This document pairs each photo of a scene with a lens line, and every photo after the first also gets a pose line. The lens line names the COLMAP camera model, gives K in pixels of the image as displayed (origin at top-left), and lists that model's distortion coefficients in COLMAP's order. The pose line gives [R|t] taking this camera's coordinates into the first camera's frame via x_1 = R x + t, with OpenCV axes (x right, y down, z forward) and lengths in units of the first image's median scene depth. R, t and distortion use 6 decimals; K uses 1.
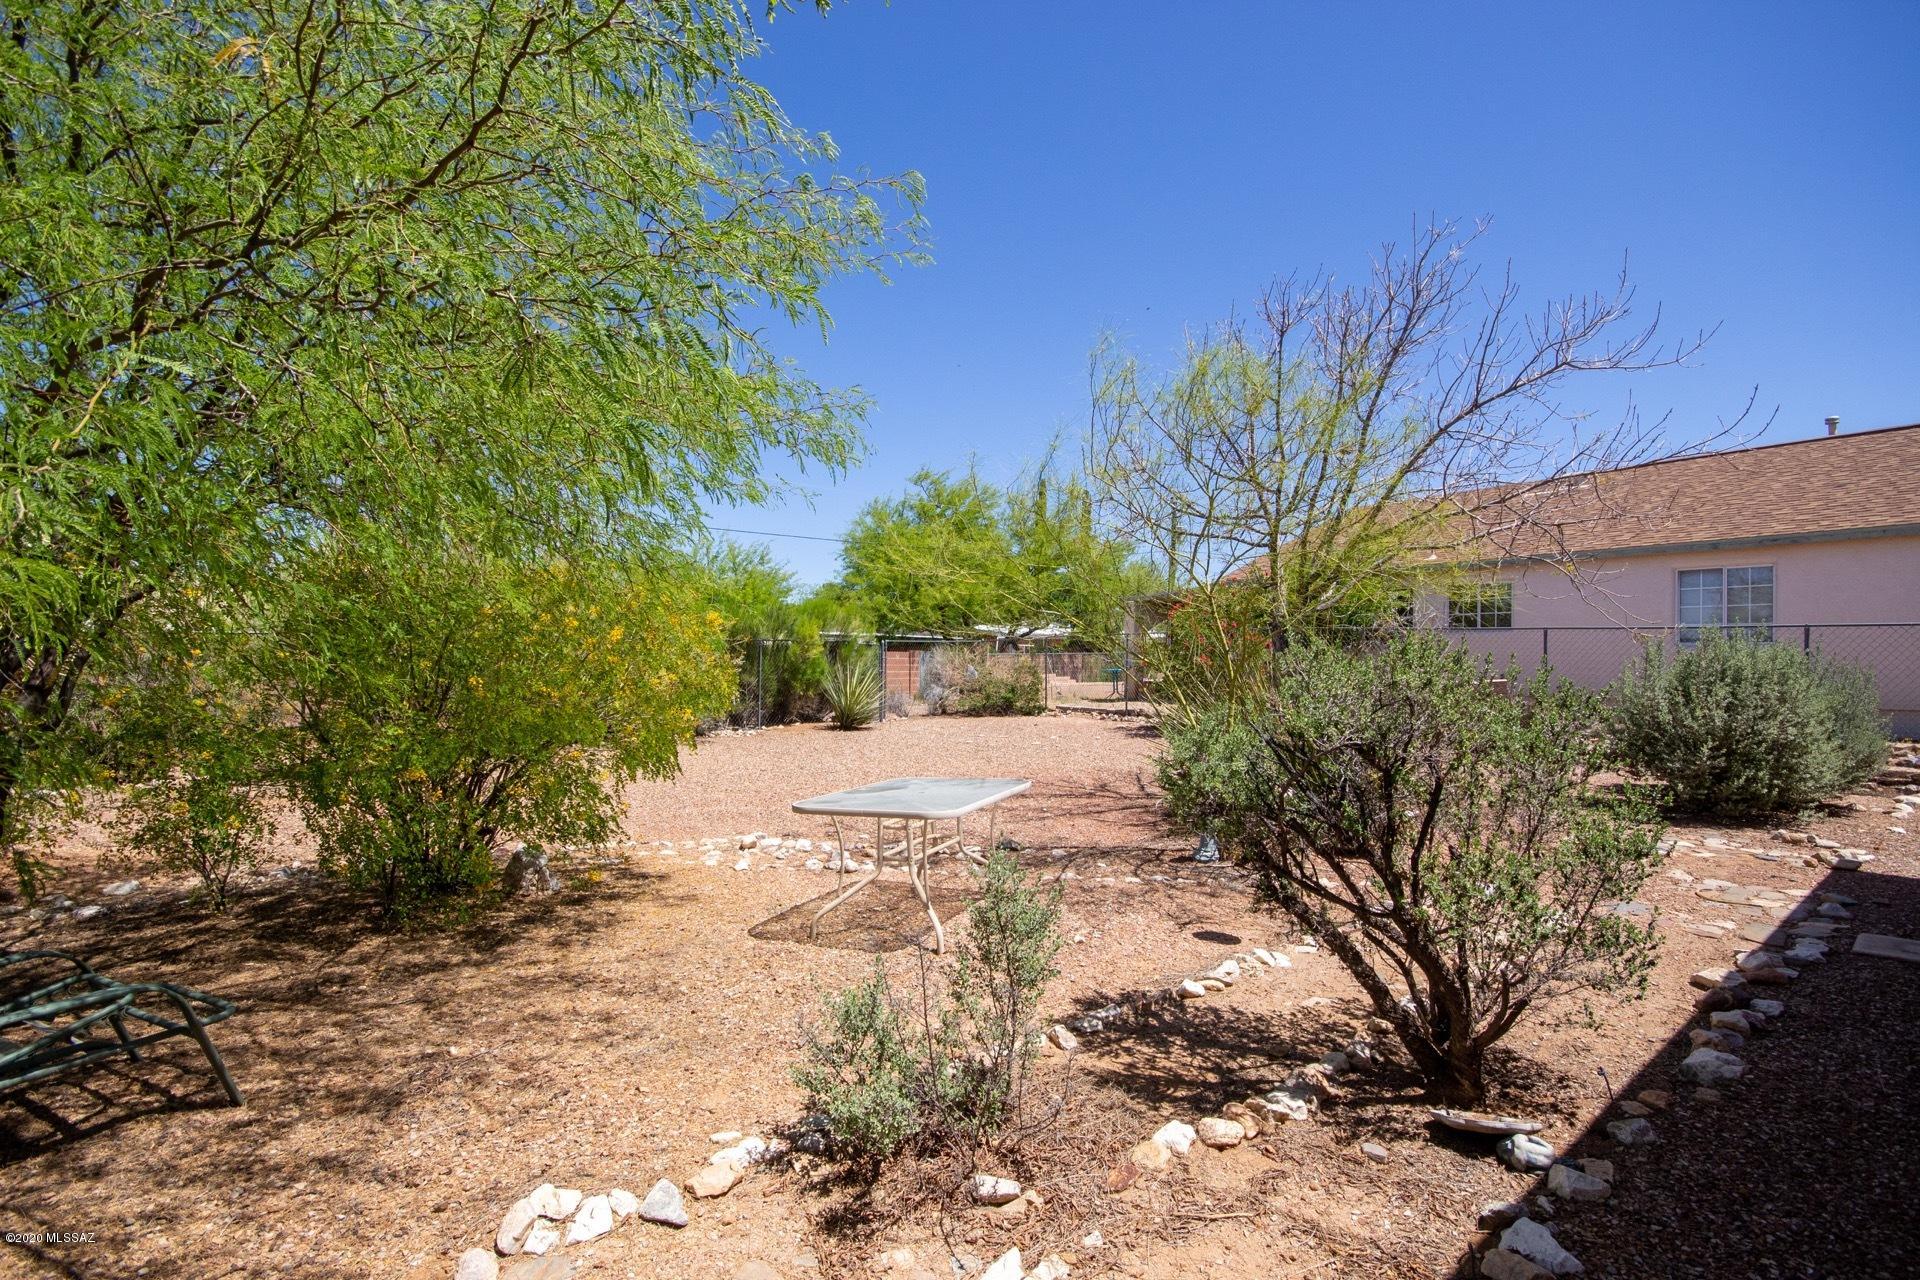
lens RADIAL K [[887.1, 0, 962.0], [0, 887.1, 639.3], [0, 0, 1]] dist [-0.001161, -0.001383]
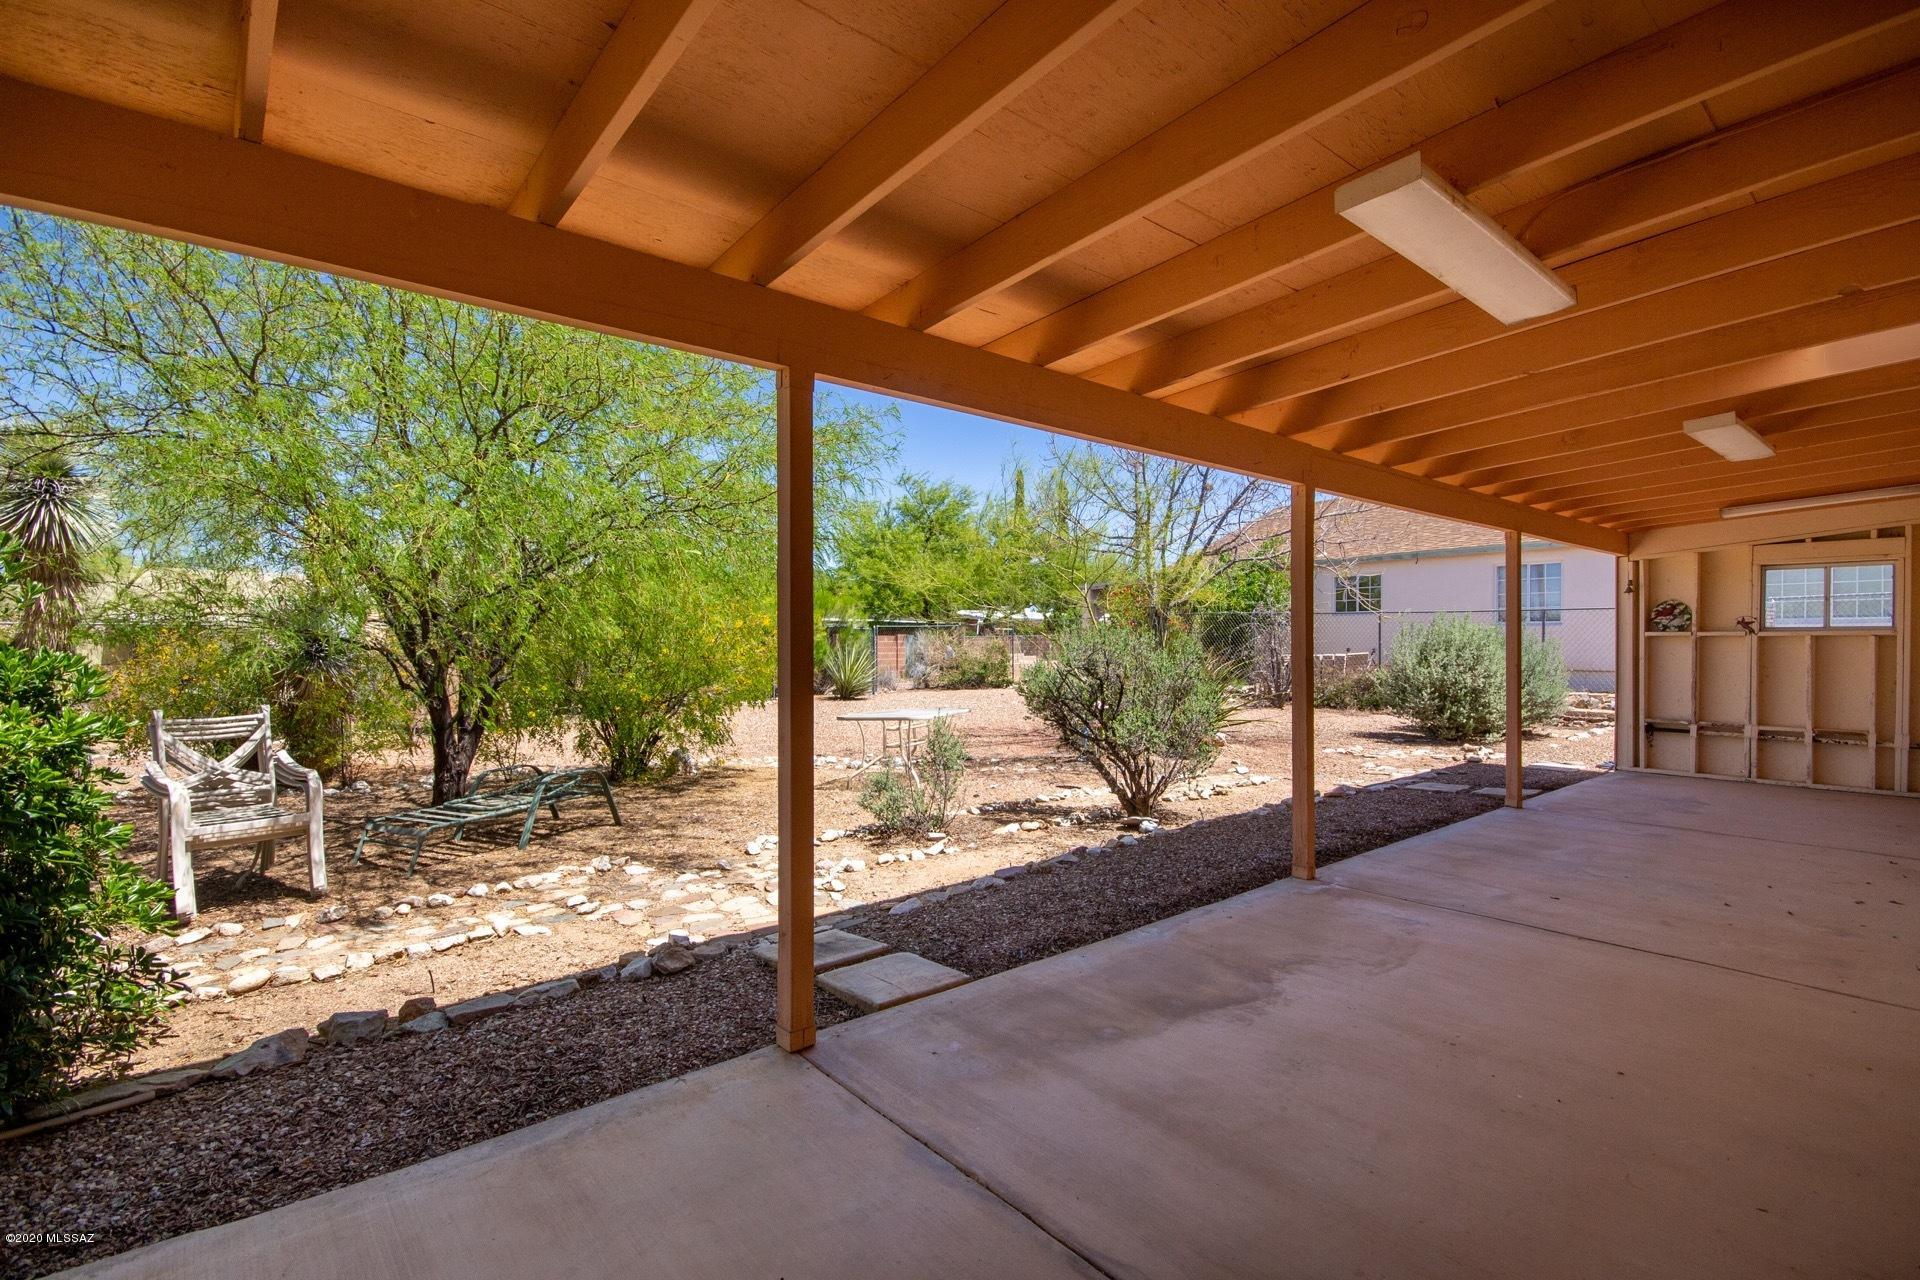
lens RADIAL K [[887.1, 0, 961.4], [0, 887.1, 646.2], [0, 0, 1]] dist [-0.001161, -0.001383]
pose [[0.999841, -0.009805, 0.014901, 0.009199], [0.009413, 0.999613, 0.026176, -0.001340], [-0.015152, -0.026031, 0.999546, -0.179581]]
